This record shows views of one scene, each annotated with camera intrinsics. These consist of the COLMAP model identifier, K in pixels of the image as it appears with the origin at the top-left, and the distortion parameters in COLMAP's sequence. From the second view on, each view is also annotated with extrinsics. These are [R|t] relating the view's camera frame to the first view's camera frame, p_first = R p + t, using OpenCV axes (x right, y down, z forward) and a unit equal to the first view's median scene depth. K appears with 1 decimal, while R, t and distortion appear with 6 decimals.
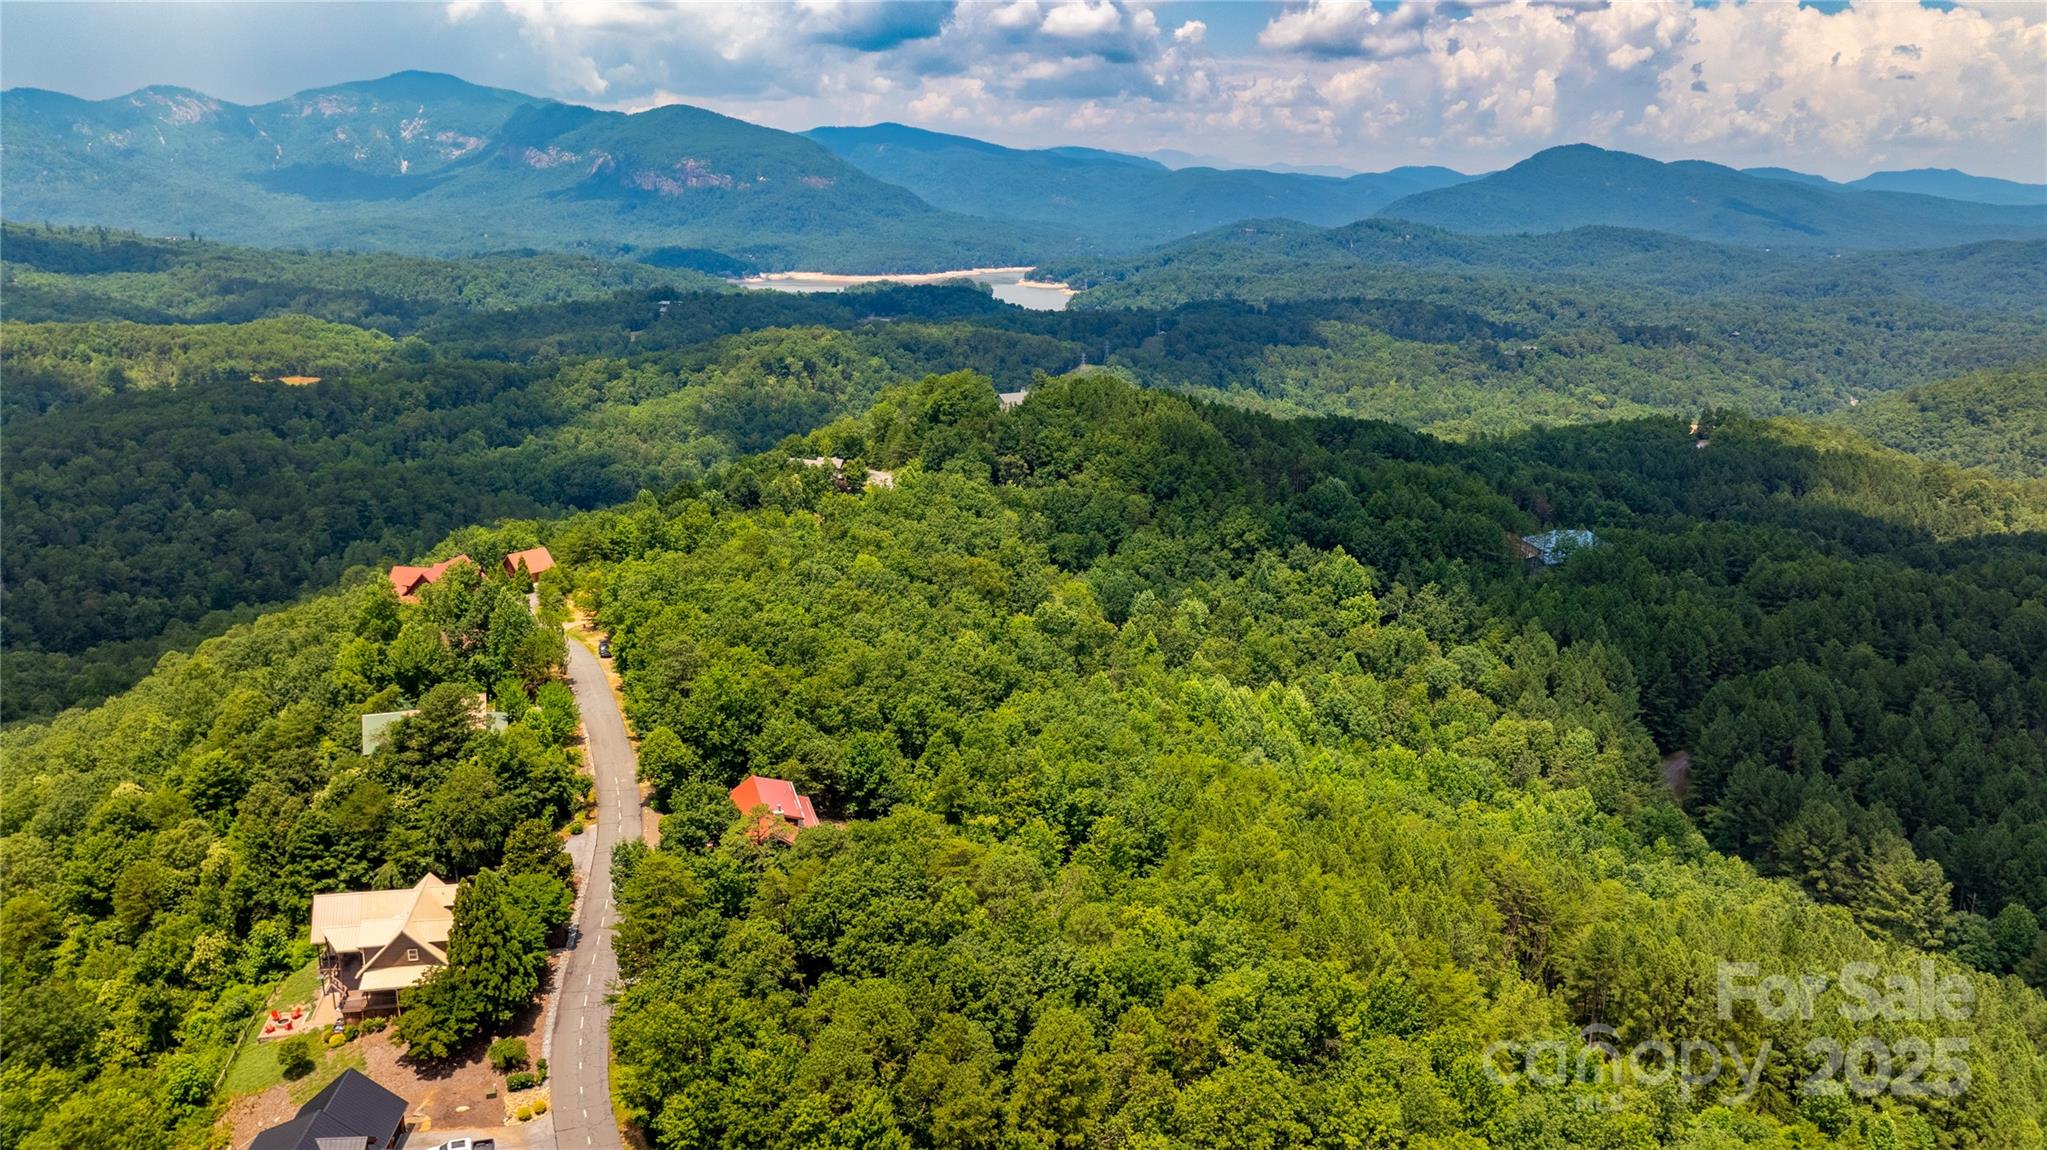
lens RADIAL K [[1438.4, 0, 1032.8], [0, 1438.4, 572.1], [0, 0, 1]] dist [-0.030120, 0.019225]
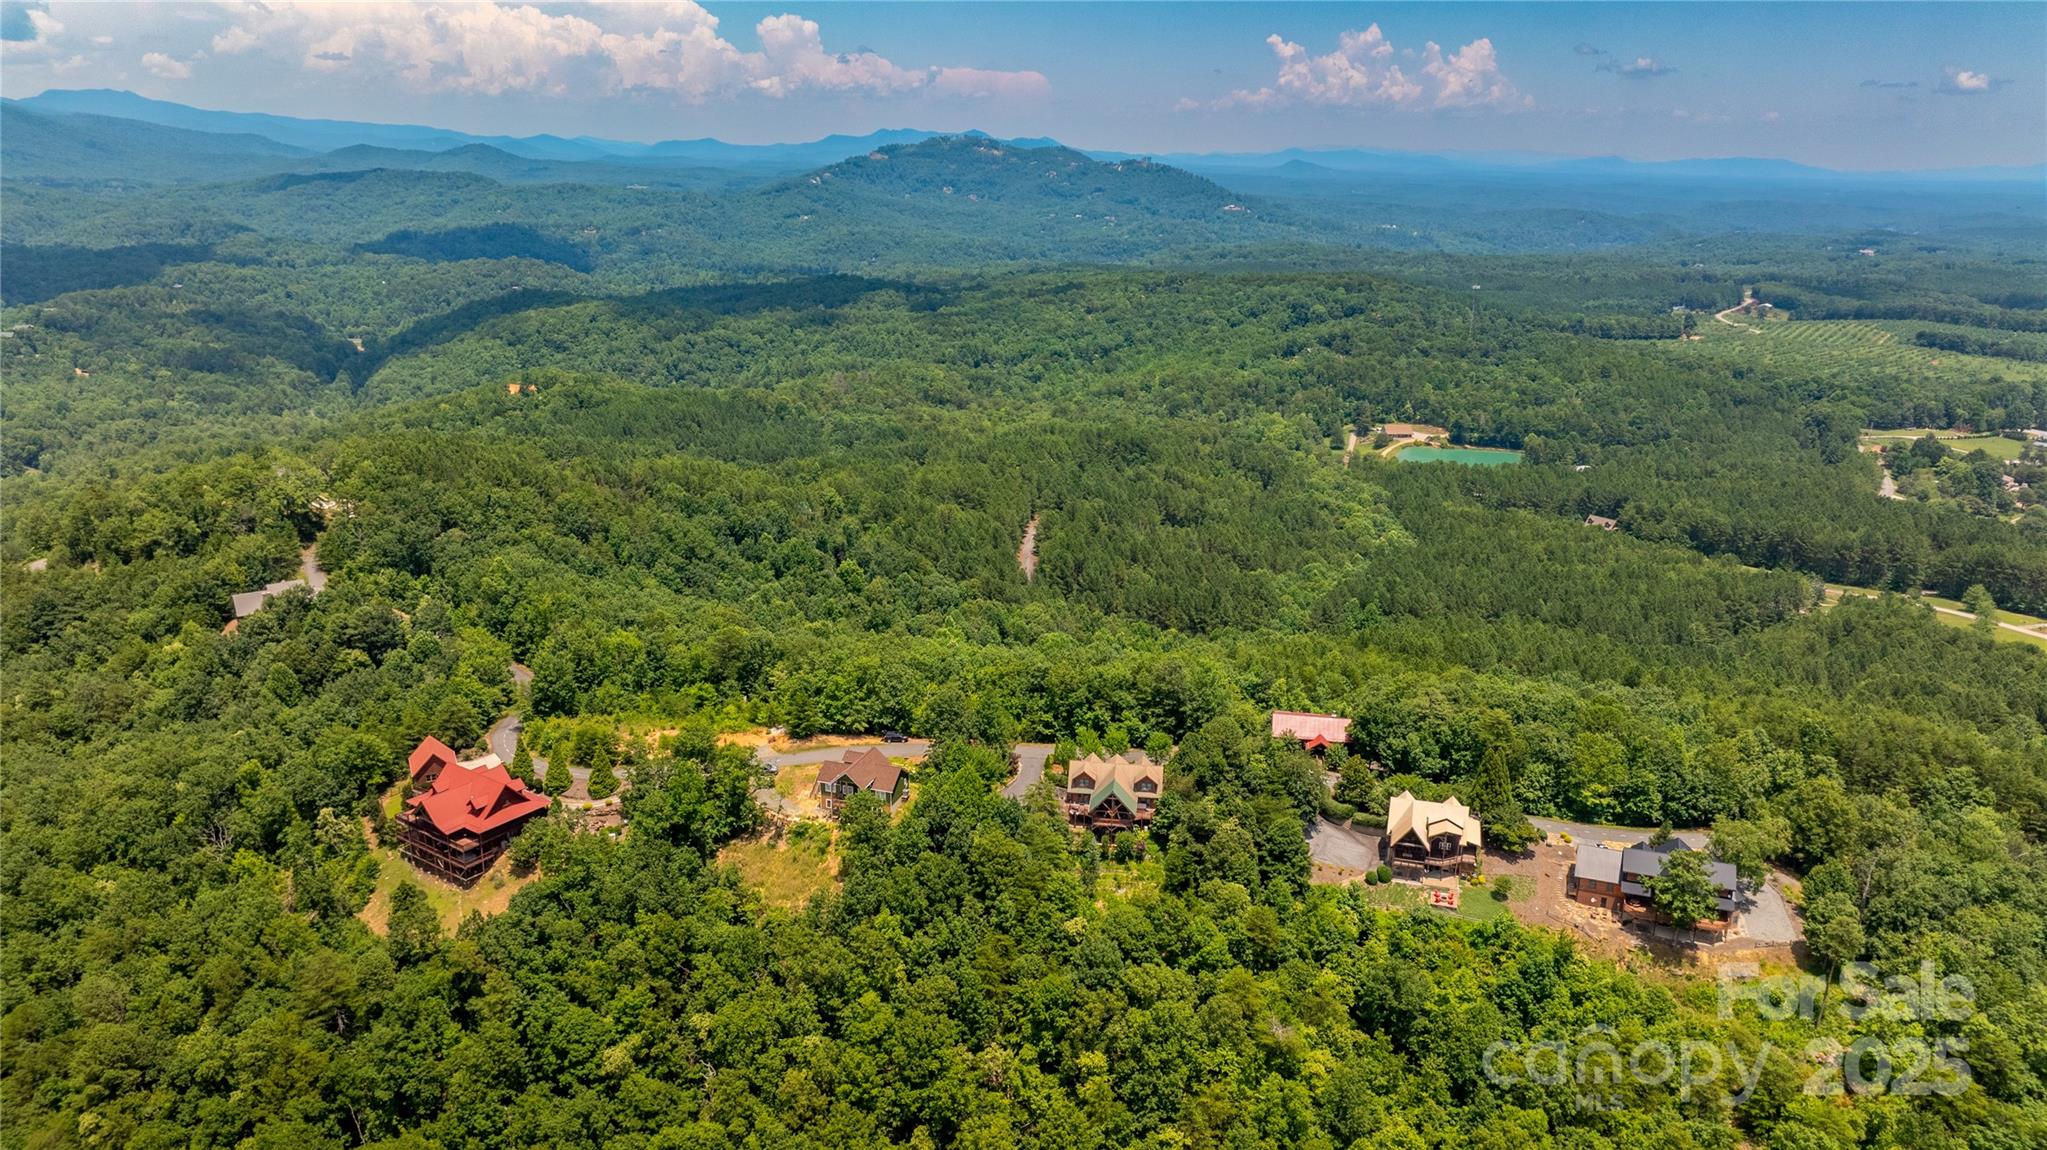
lens RADIAL K [[1438.4, 0, 1032.0], [0, 1438.4, 587.0], [0, 0, 1]] dist [-0.030120, 0.019225]
pose [[0.442638, -0.267181, 0.855971, -0.283881], [0.213103, 0.958573, 0.189008, -0.059978], [-0.871010, 0.098747, 0.481238, 0.082527]]
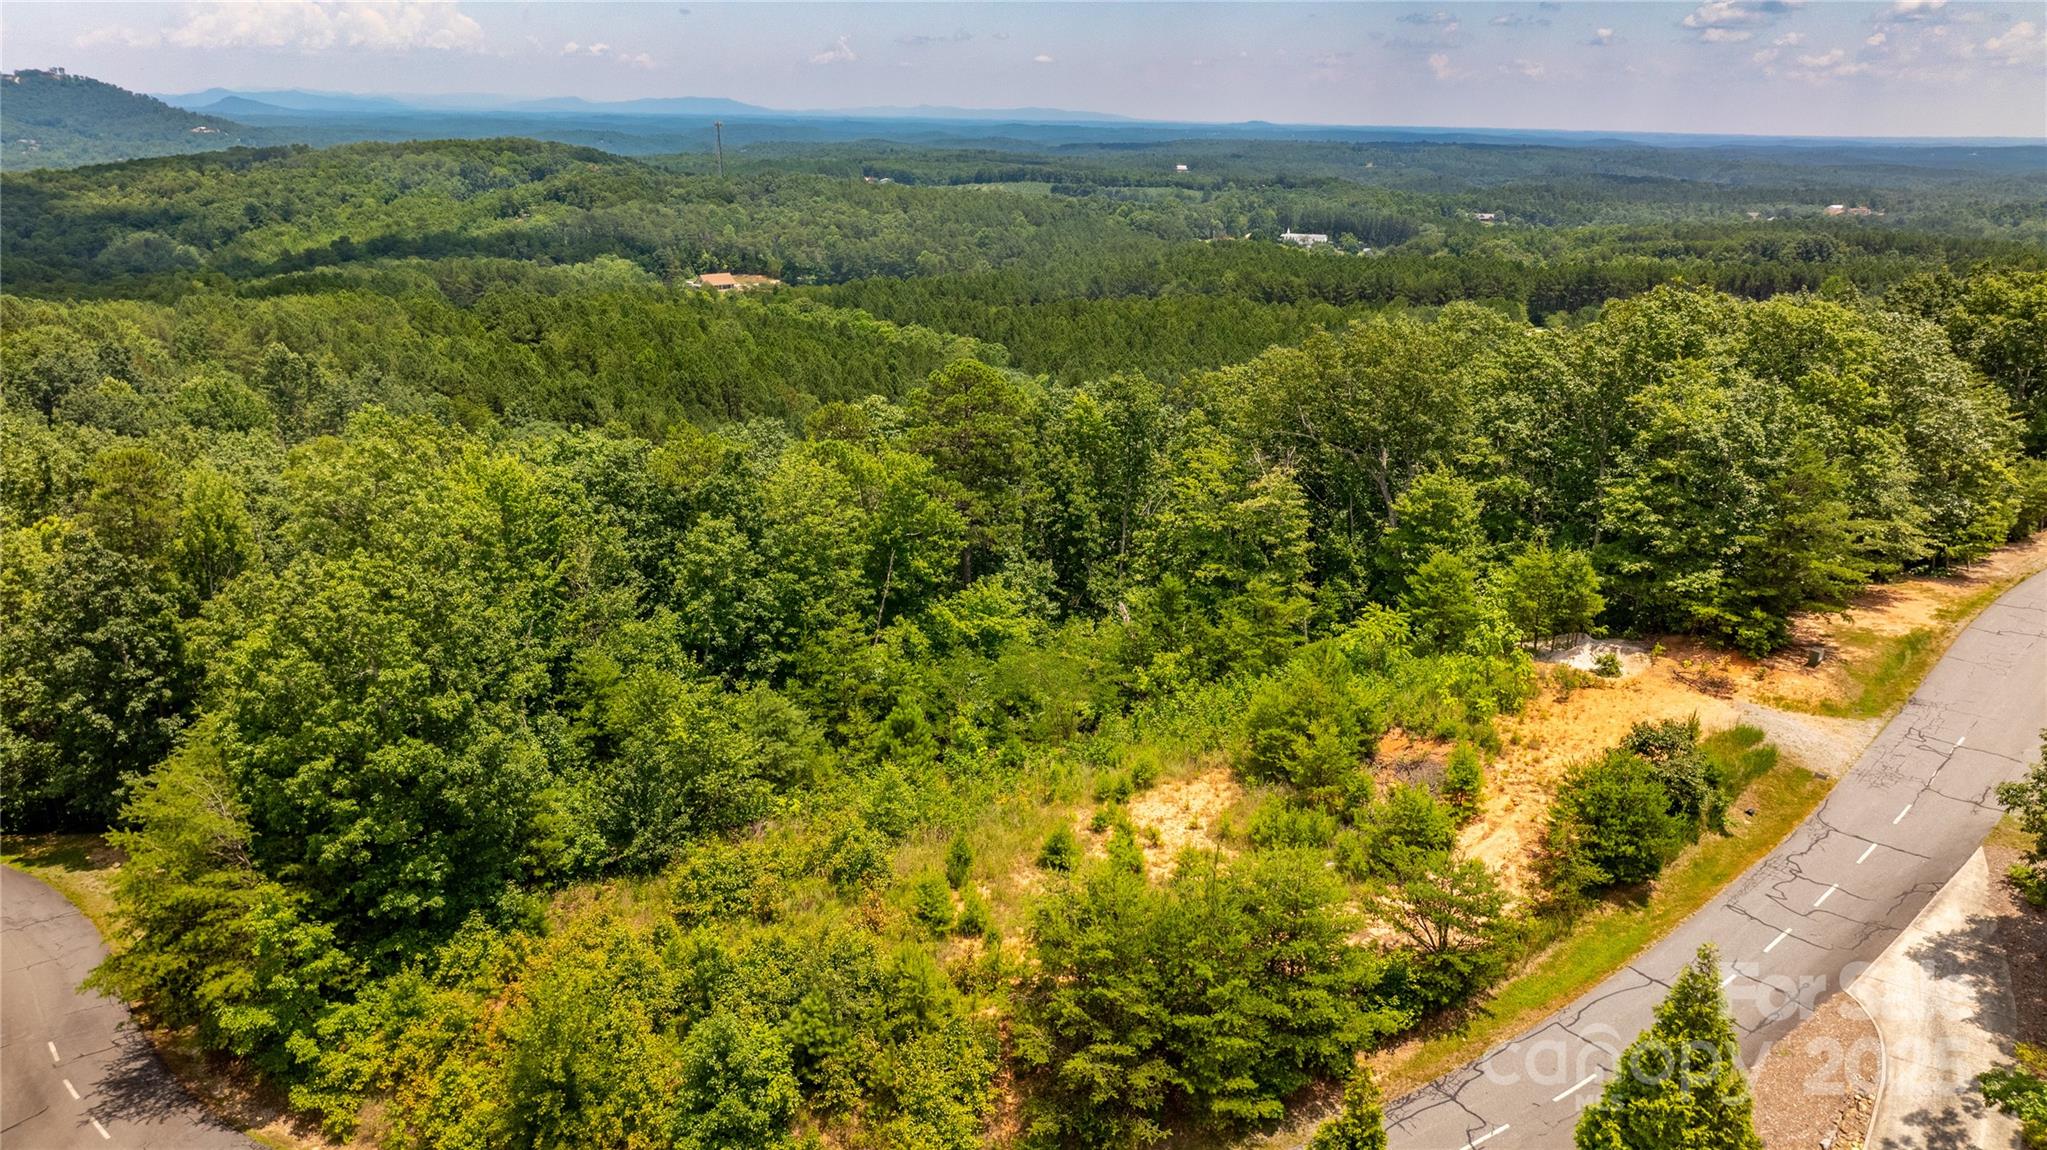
lens RADIAL K [[1438.4, 0, 1029.7], [0, 1438.4, 564.1], [0, 0, 1]] dist [-0.030120, 0.019225]
pose [[-0.216786, -0.306667, 0.926801, -0.129157], [0.223129, 0.908681, 0.352863, -0.024070], [-0.950378, 0.283291, -0.128563, 0.294578]]
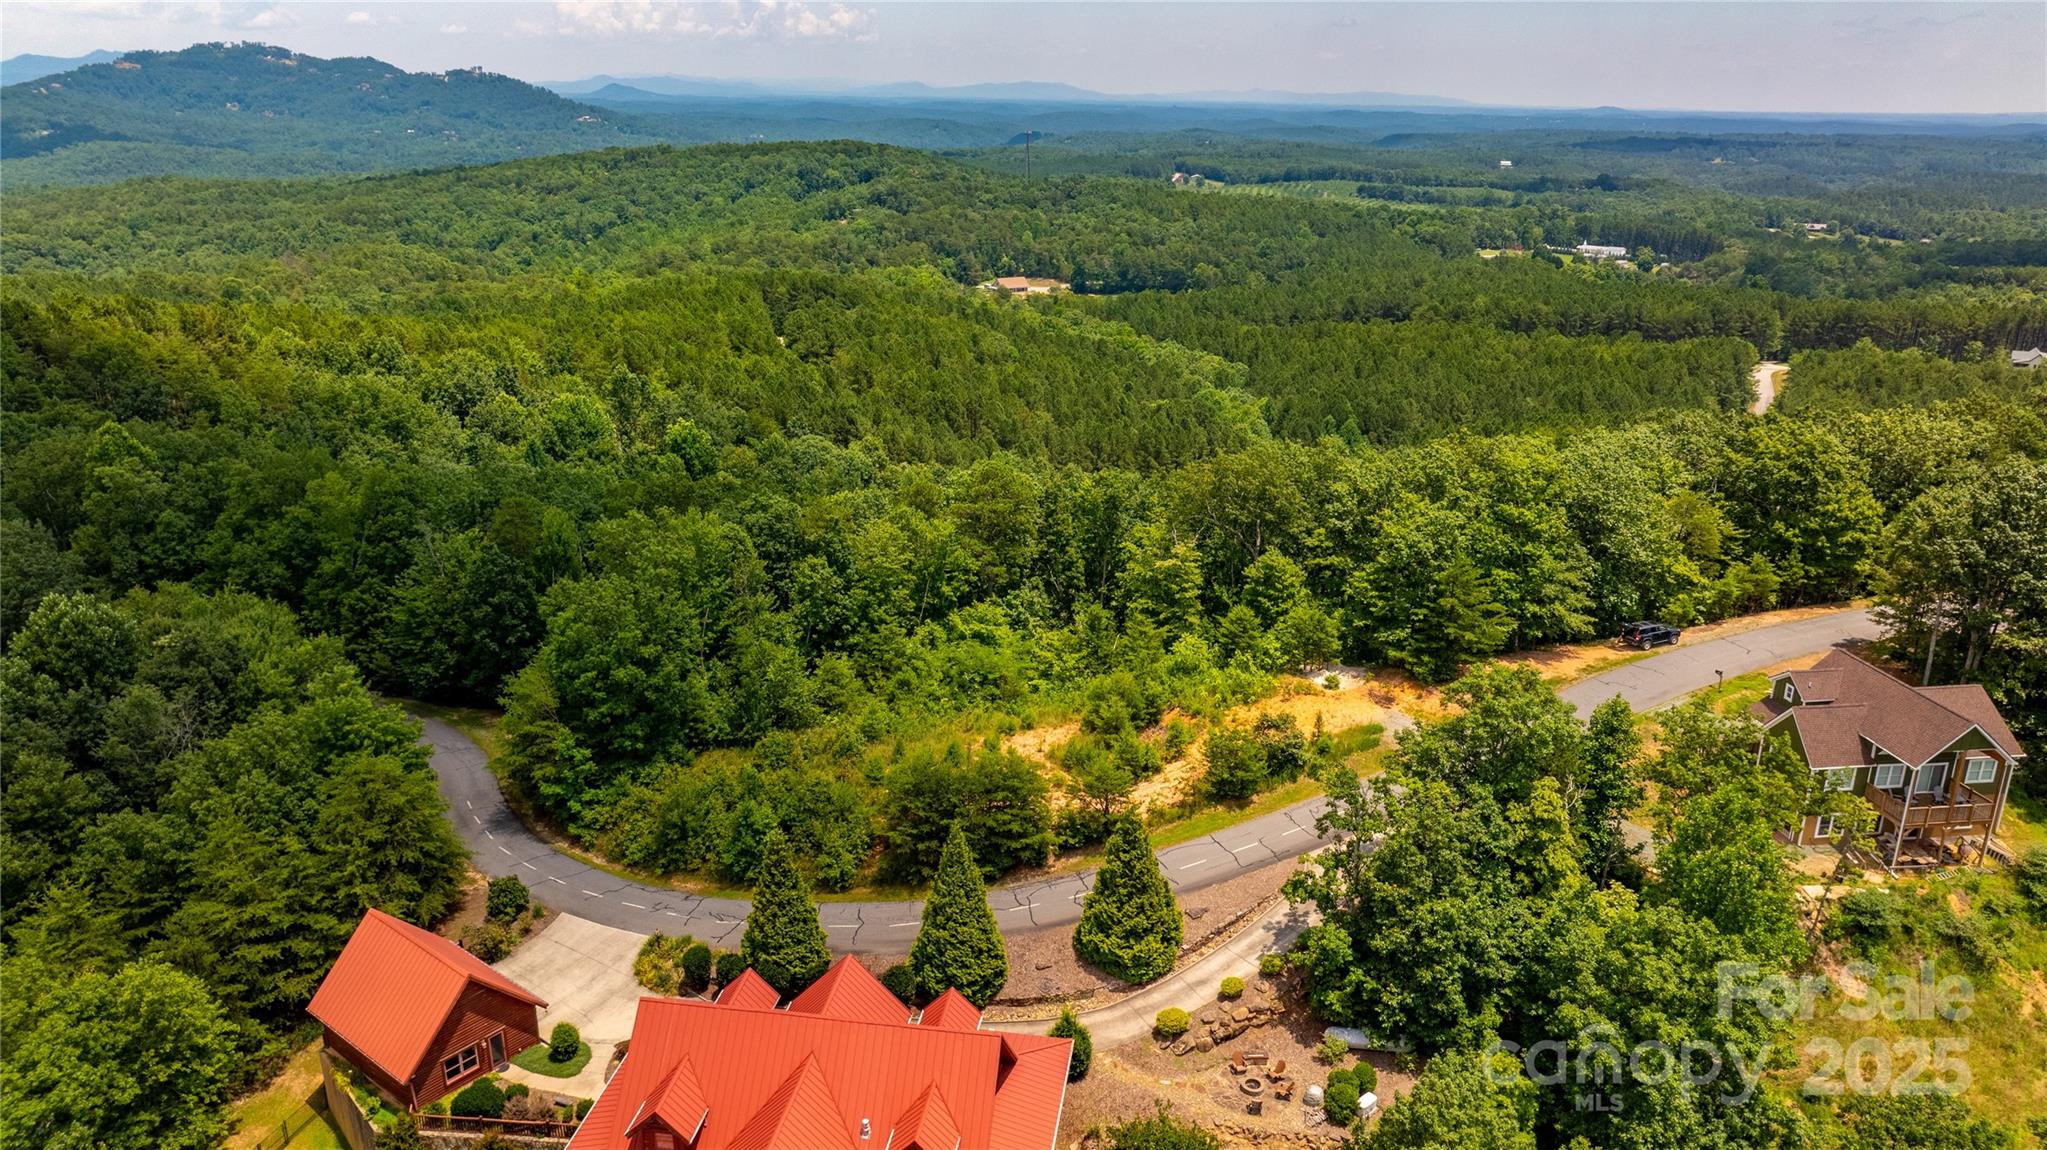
lens RADIAL K [[1438.4, 0, 1037.1], [0, 1438.4, 560.1], [0, 0, 1]] dist [-0.030120, 0.019225]
pose [[-0.002592, -0.321385, 0.946945, -0.173858], [0.234048, 0.920452, 0.313034, -0.037789], [-0.972222, 0.222442, 0.072834, 0.273696]]
